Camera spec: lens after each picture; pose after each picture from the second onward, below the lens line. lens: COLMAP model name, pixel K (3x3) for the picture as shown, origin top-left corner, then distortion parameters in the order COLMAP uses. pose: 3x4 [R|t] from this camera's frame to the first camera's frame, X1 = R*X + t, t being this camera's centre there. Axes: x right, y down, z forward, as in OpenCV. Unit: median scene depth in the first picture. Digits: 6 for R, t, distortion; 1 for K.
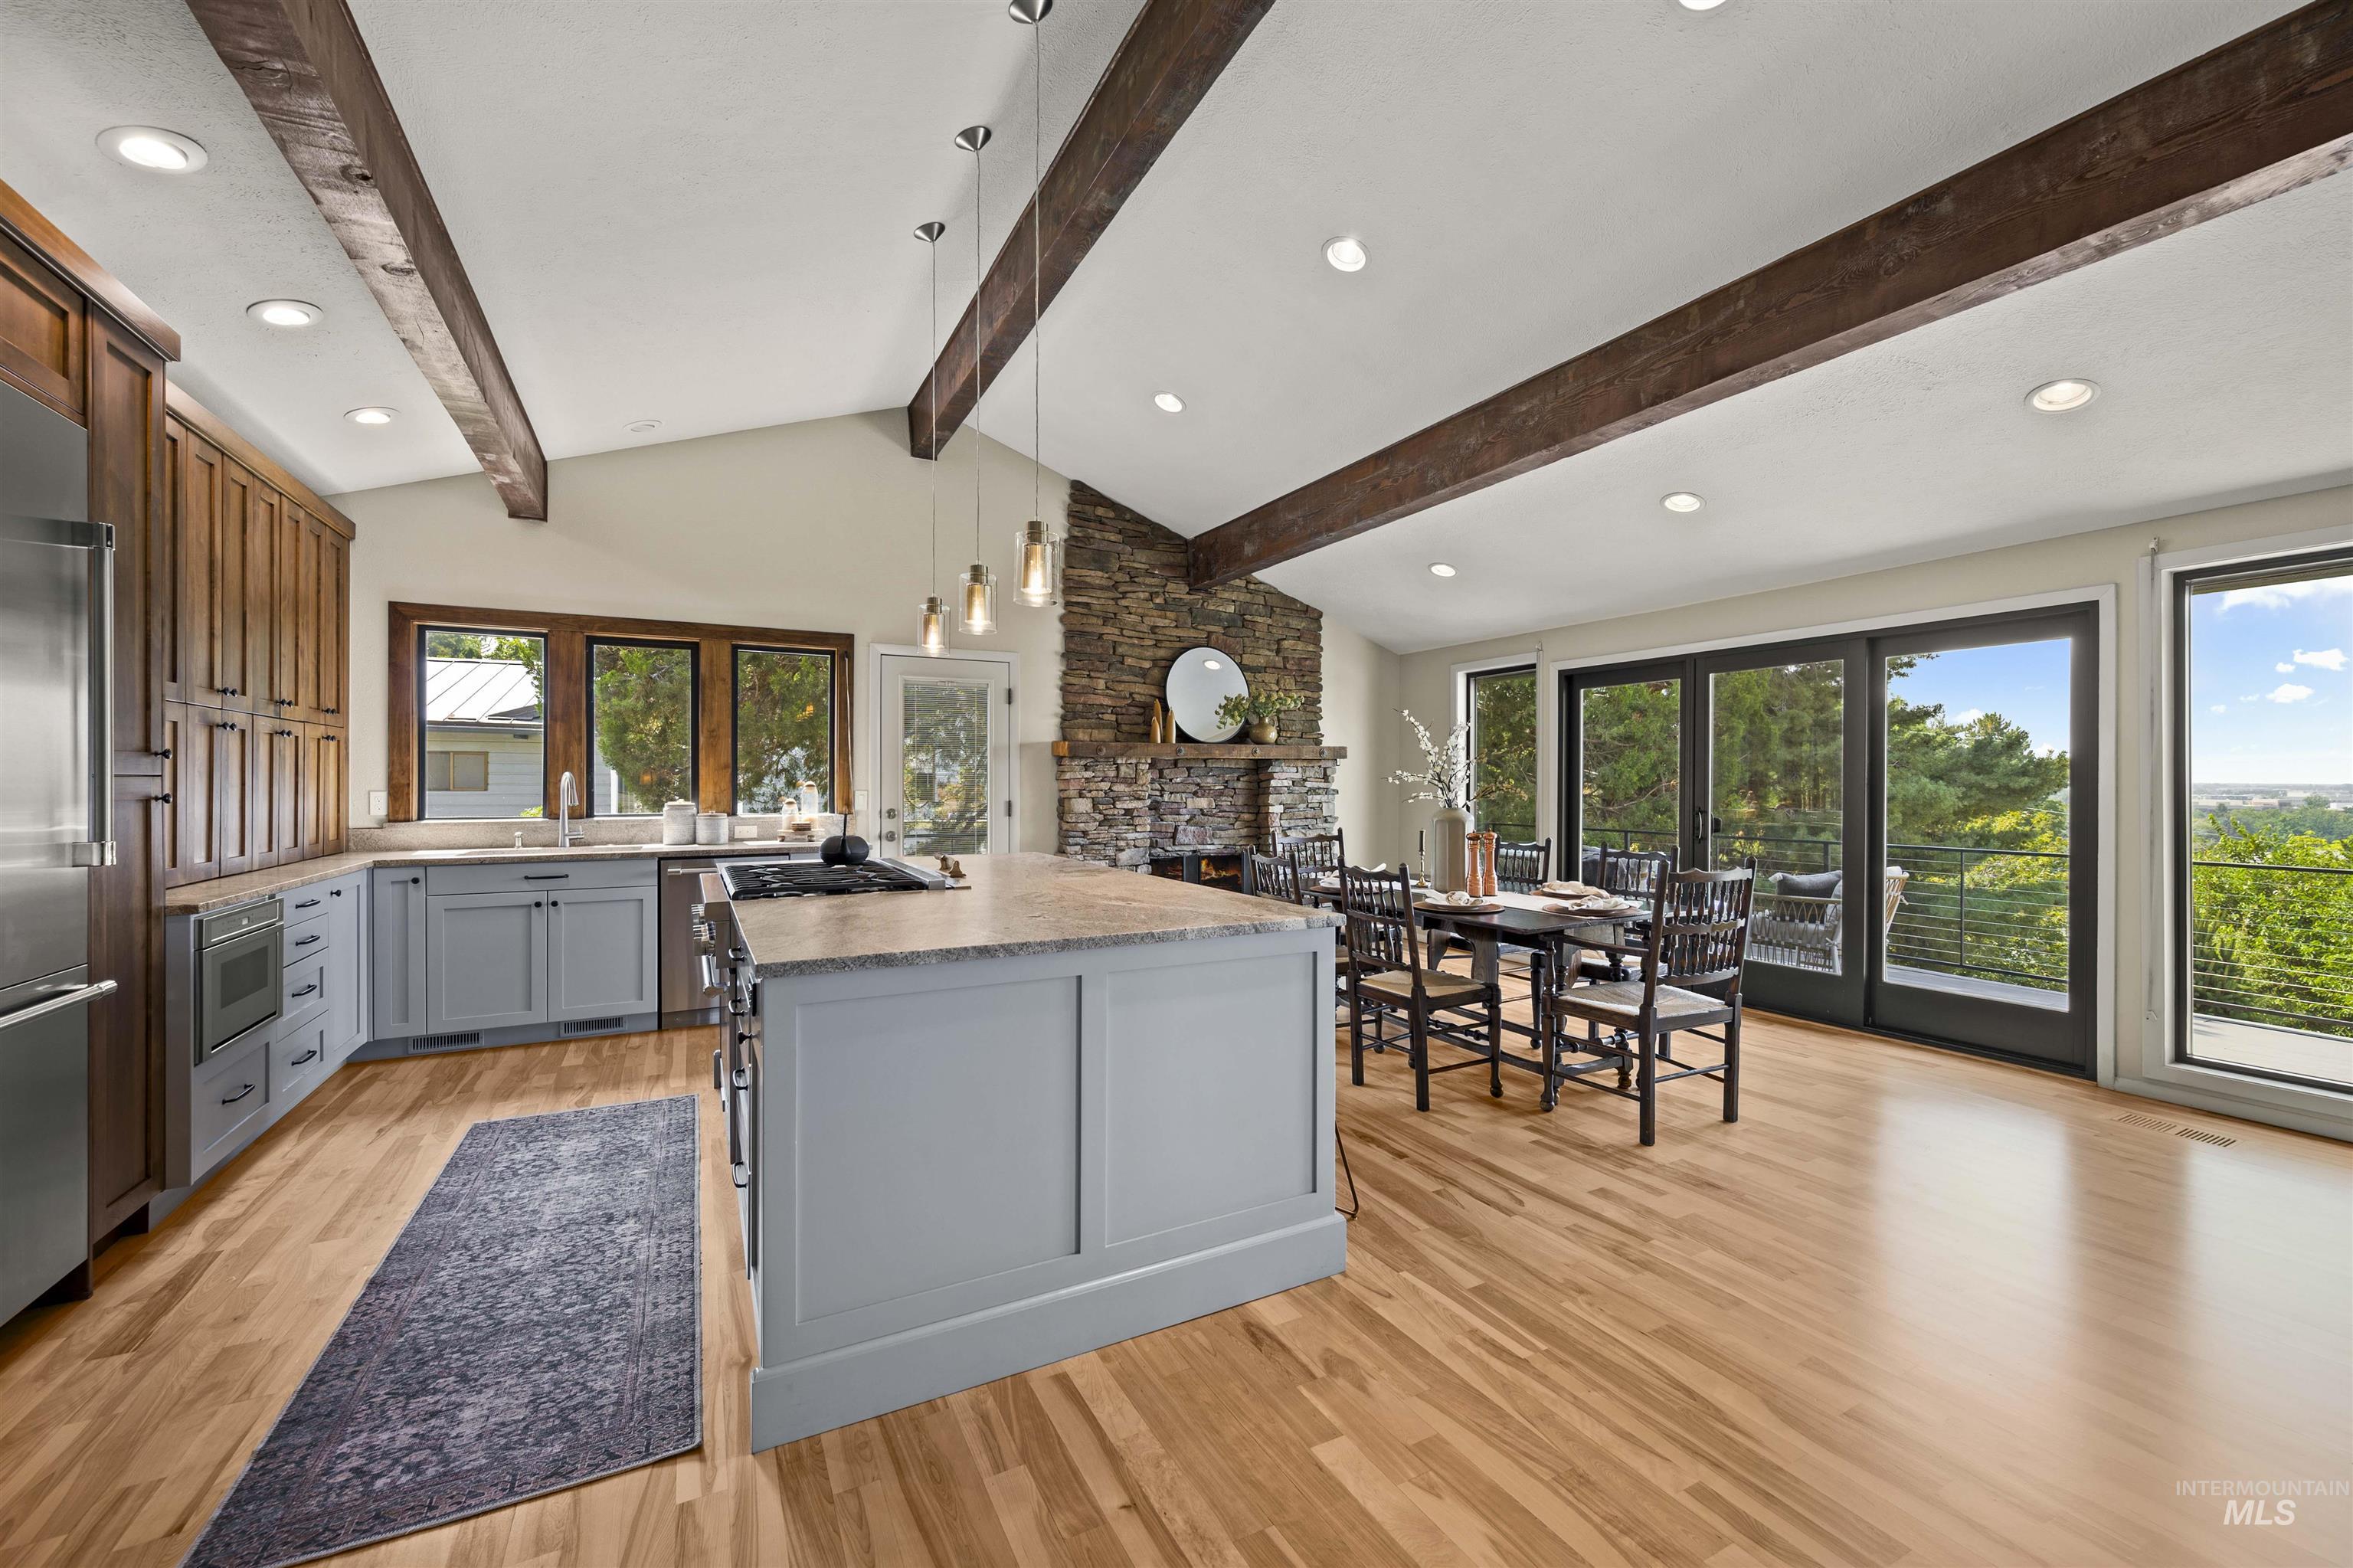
lens RADIAL K [[928.9, 0, 1182.5], [0, 928.9, 785.6], [0, 0, 1]] dist [0.001484, -0.000054]
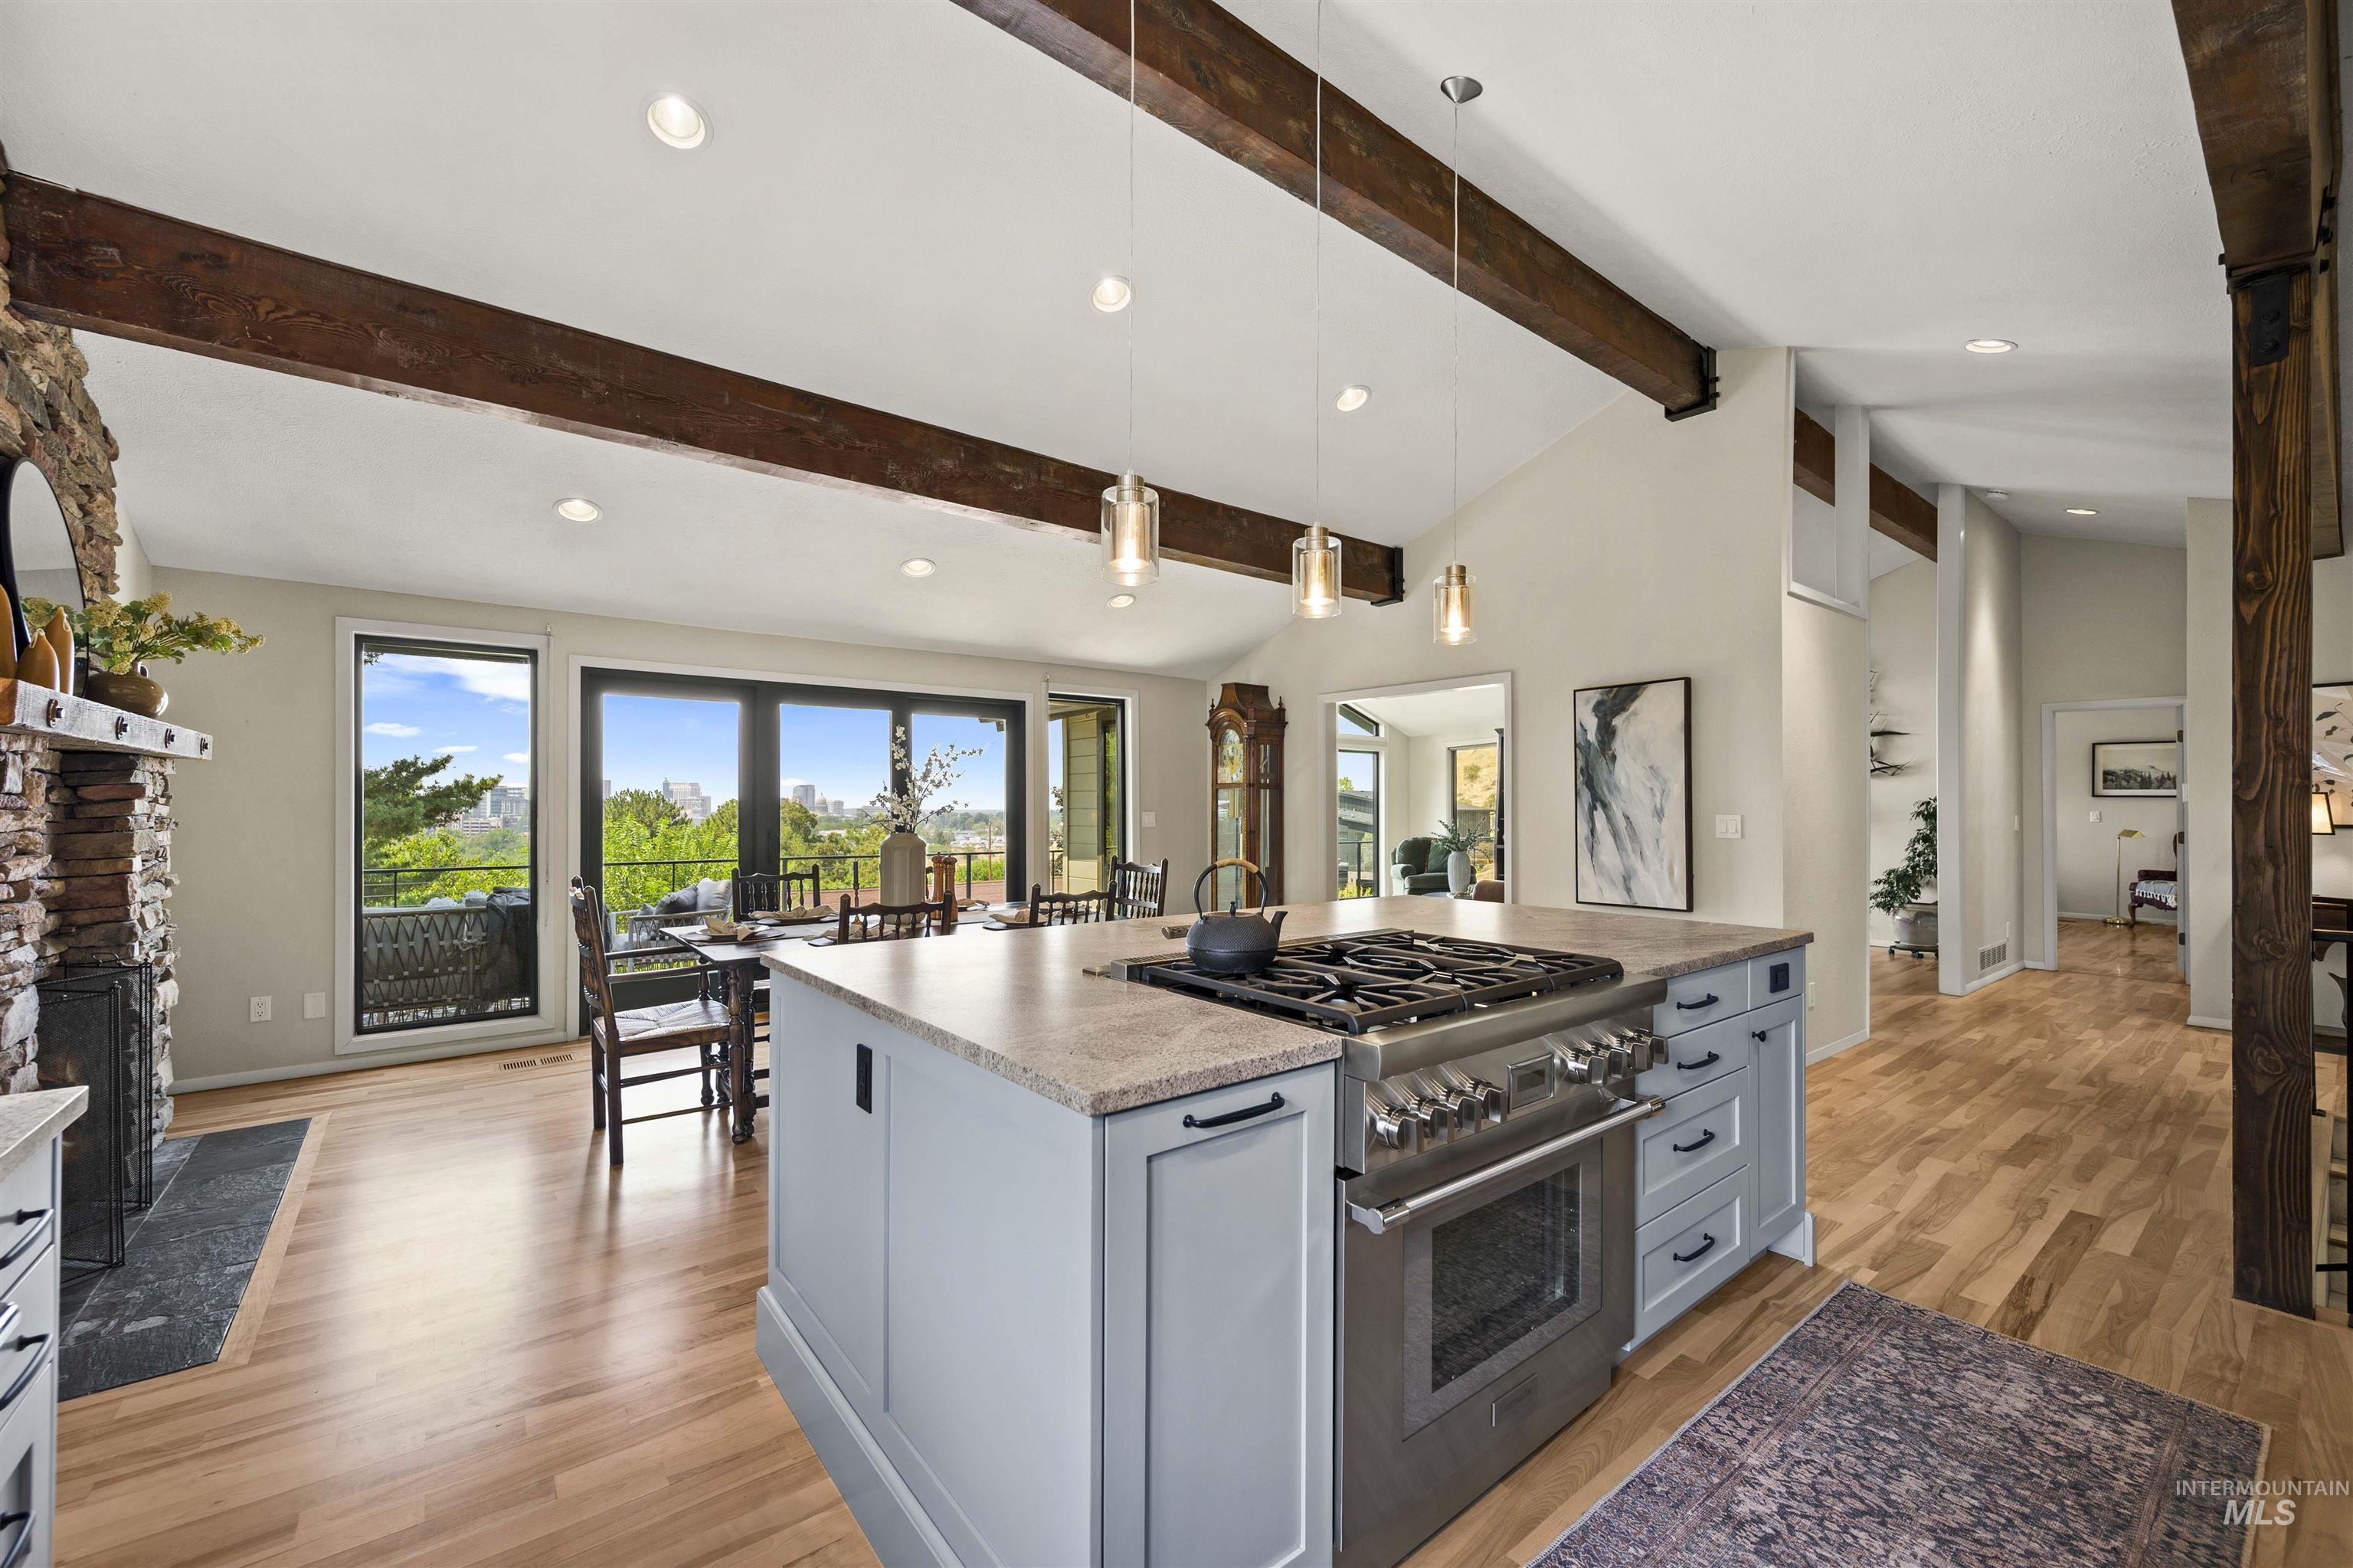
lens RADIAL K [[939.5, 0, 1181.5], [0, 939.5, 781.6], [0, 0, 1]] dist [0.001728, -0.000030]
pose [[-0.183906, 0.023994, 0.982651, -0.490718], [0.000964, 0.999706, -0.024230, -0.002789], [-0.982943, -0.003509, -0.183875, 0.631237]]
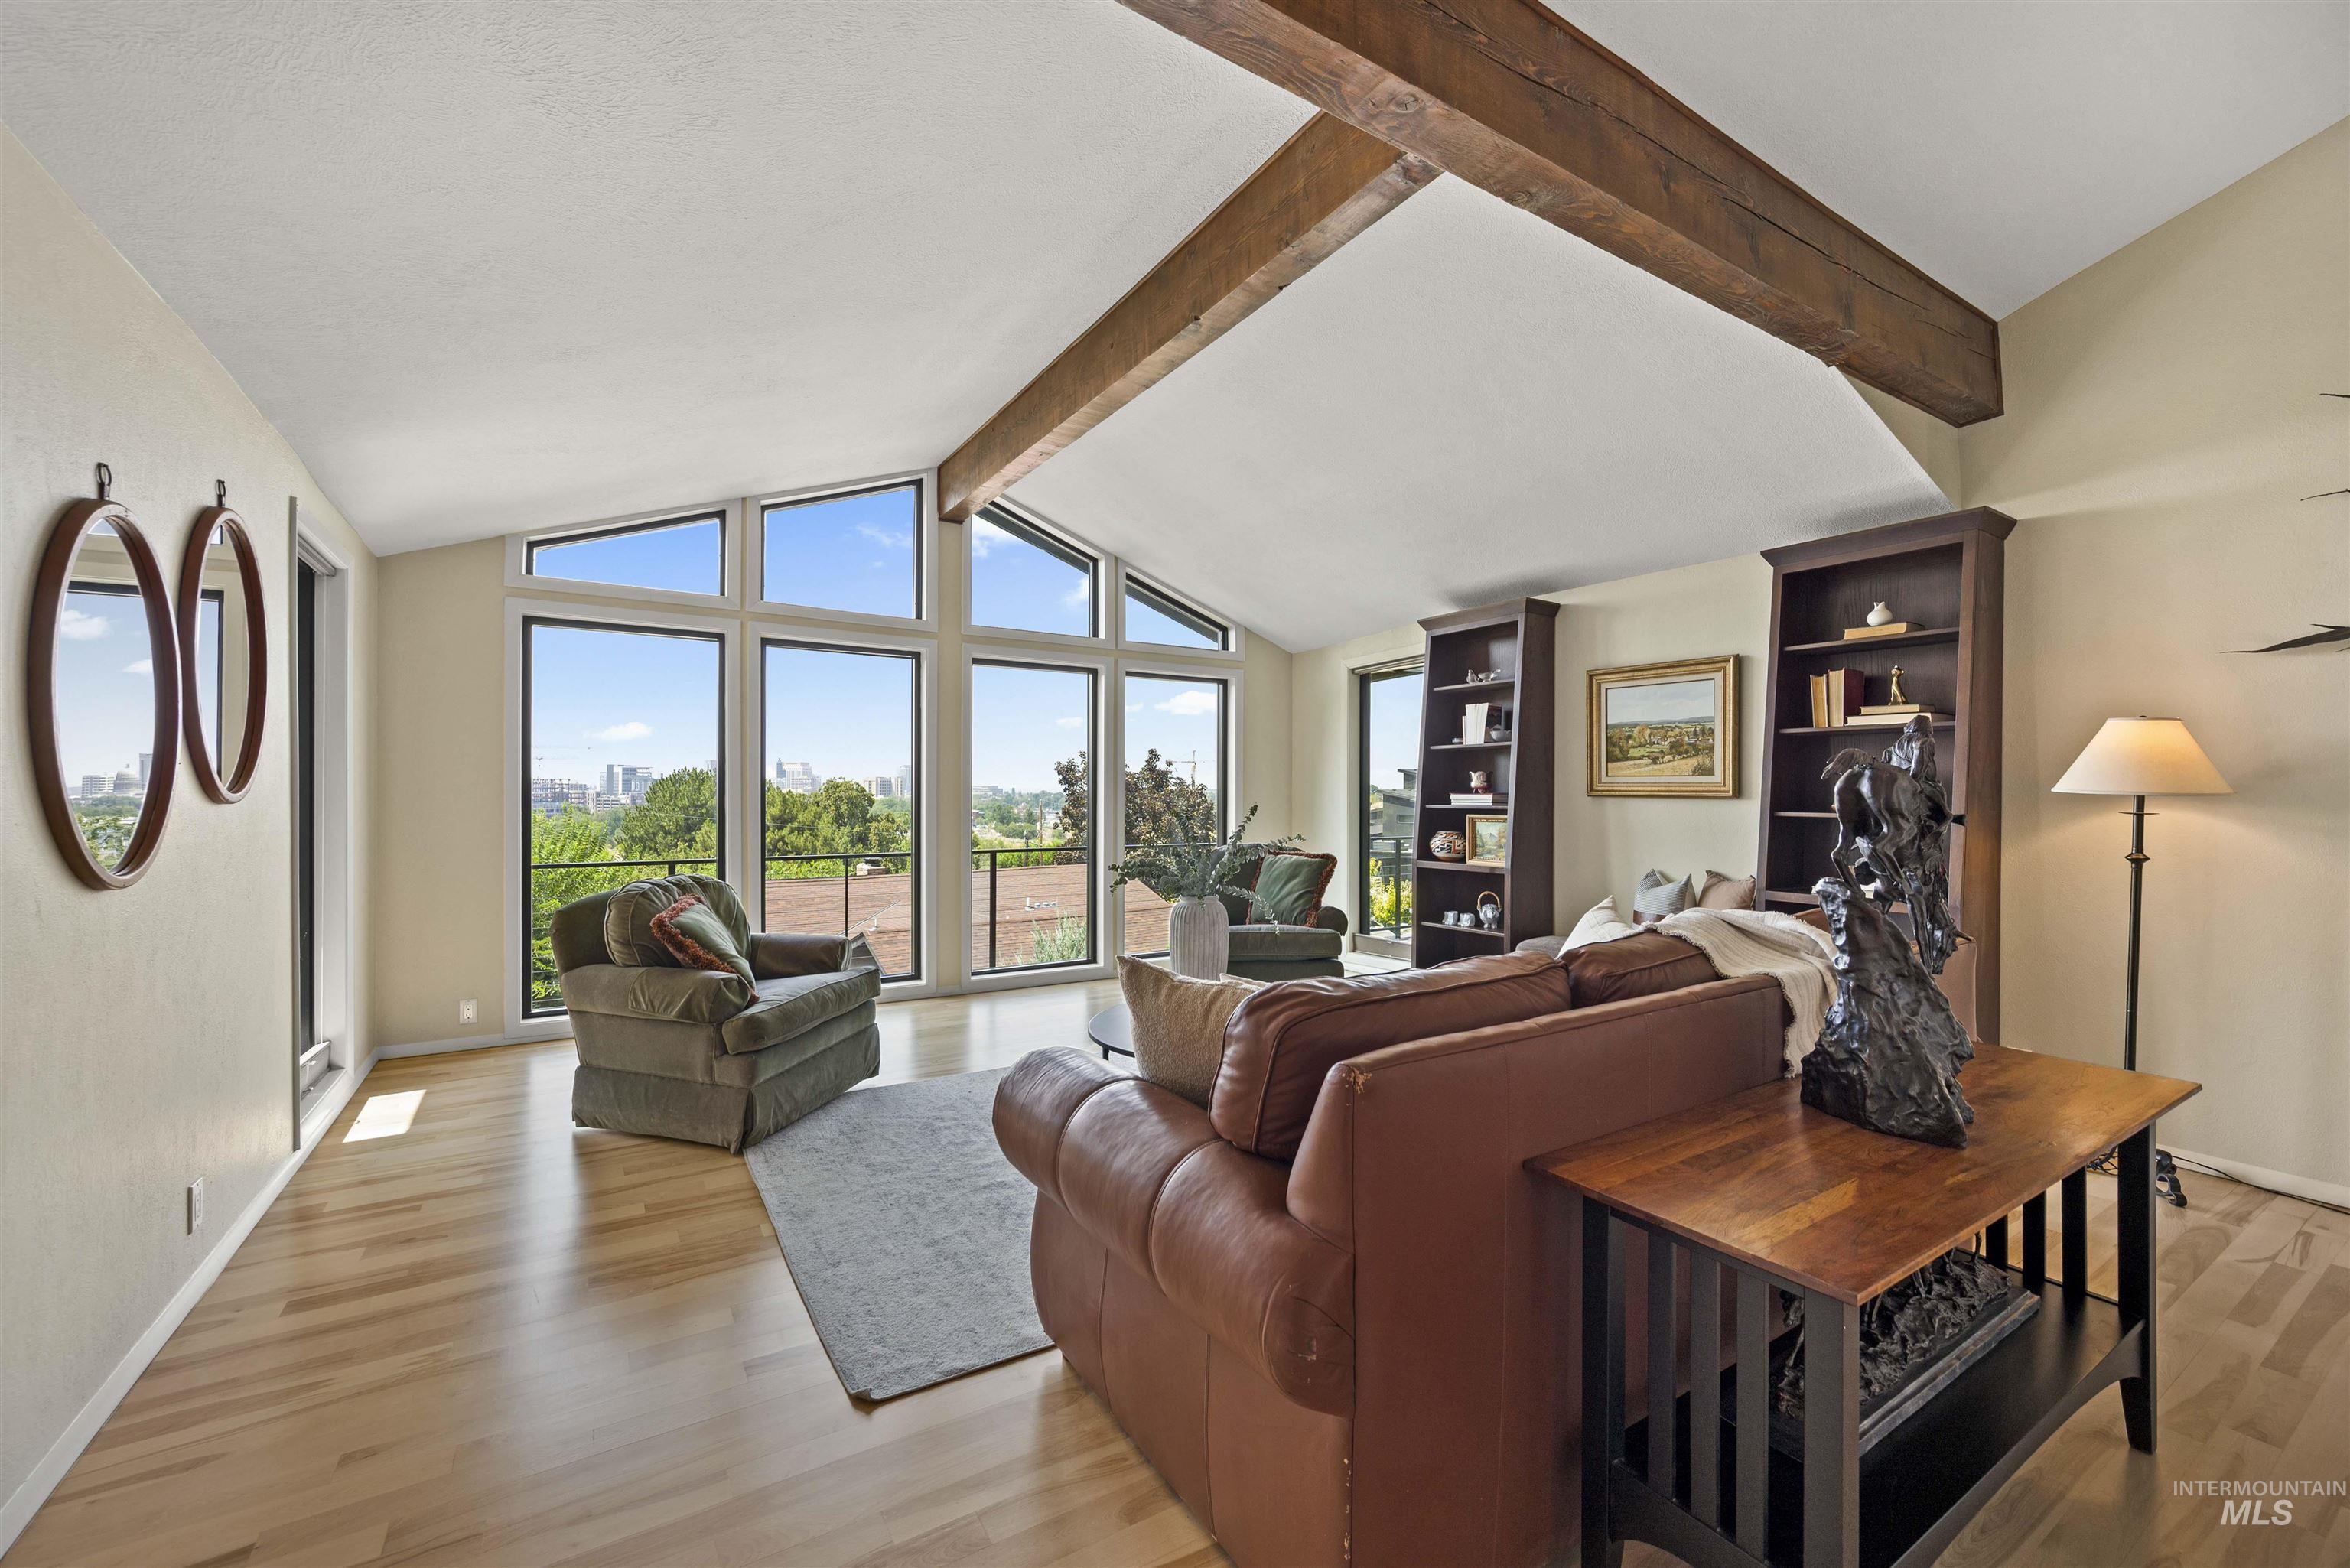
lens RADIAL K [[938.2, 0, 1180.0], [0, 938.2, 781.6], [0, 0, 1]] dist [0.001728, -0.000030]
pose [[-0.079626, 0.002808, 0.996821, 0.328657], [-0.001907, 0.999994, -0.002969, 0.005984], [-0.996823, -0.002138, -0.079620, -0.008139]]
